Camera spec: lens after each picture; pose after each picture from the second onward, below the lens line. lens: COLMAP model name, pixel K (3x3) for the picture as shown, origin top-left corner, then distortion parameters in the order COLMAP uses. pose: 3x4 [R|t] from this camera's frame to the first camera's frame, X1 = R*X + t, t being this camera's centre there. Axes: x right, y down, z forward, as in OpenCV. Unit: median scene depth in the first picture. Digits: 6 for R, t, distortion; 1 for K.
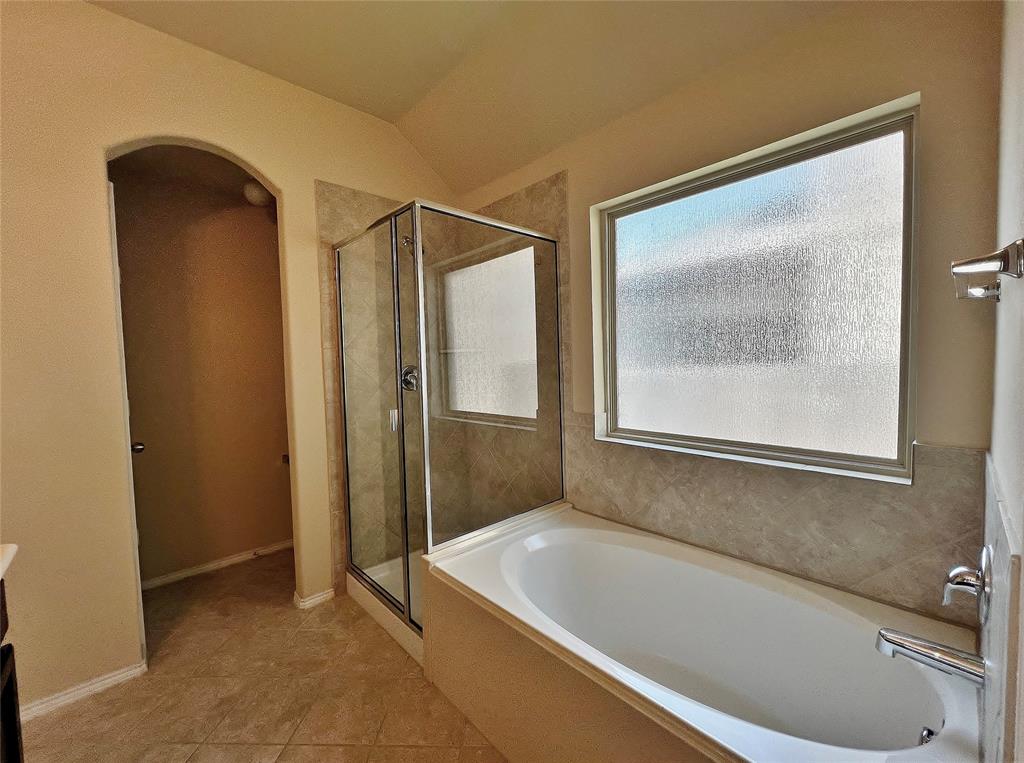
lens RADIAL K [[414.7, 0, 511.7], [0, 414.7, 380.4], [0, 0, 1]] dist [0.002353, 0.000038]
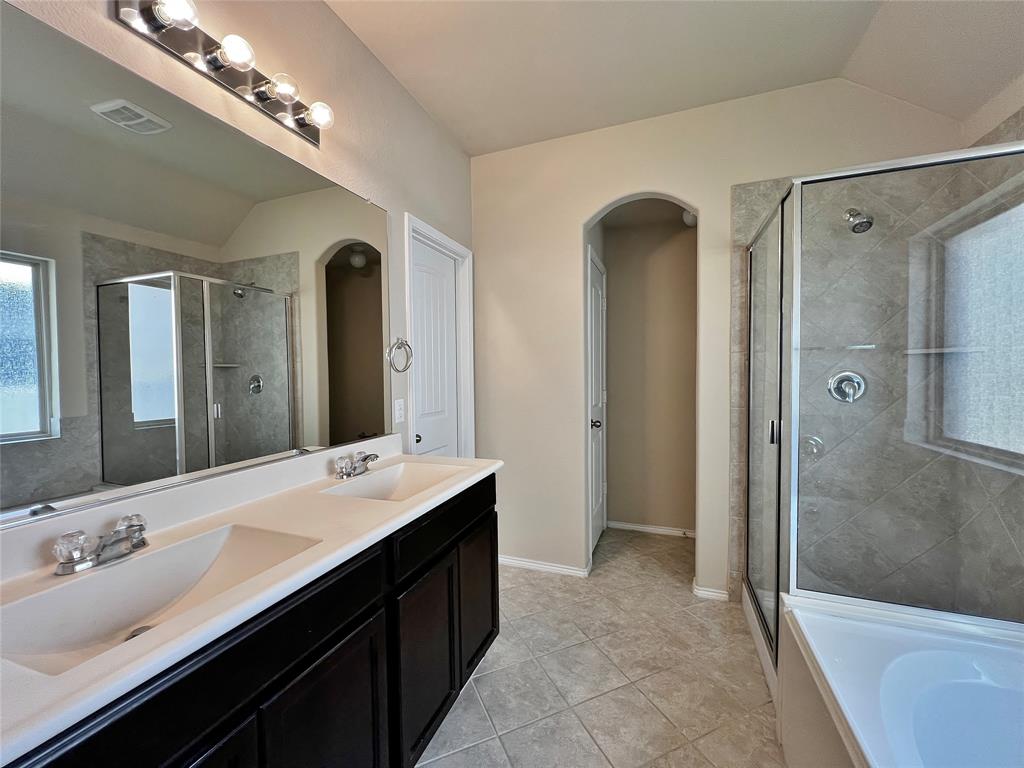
lens RADIAL K [[414.7, 0, 511.9], [0, 414.7, 383.2], [0, 0, 1]] dist [0.002353, 0.000038]
pose [[0.443757, 0.048610, -0.894828, 0.216452], [-0.044824, 0.998482, 0.032012, -0.010637], [0.895025, 0.025904, 0.445263, 0.079661]]
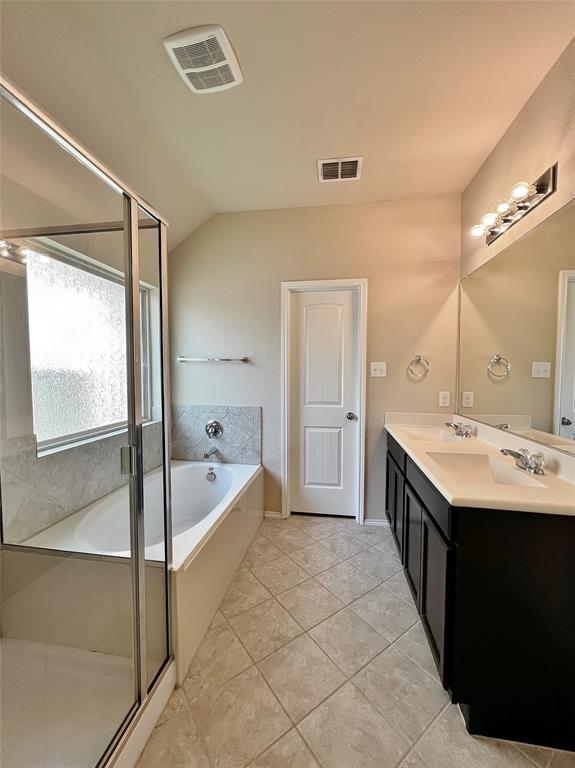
lens RADIAL K [[311.0, 0, 284.6], [0, 311.0, 384.4], [0, 0, 1]] dist [0.002353, 0.000038]
pose [[-0.610116, -0.014108, 0.792187, -0.740761], [0.050211, 0.997143, 0.056428, -0.049546], [-0.790720, 0.074204, -0.607664, 0.922520]]
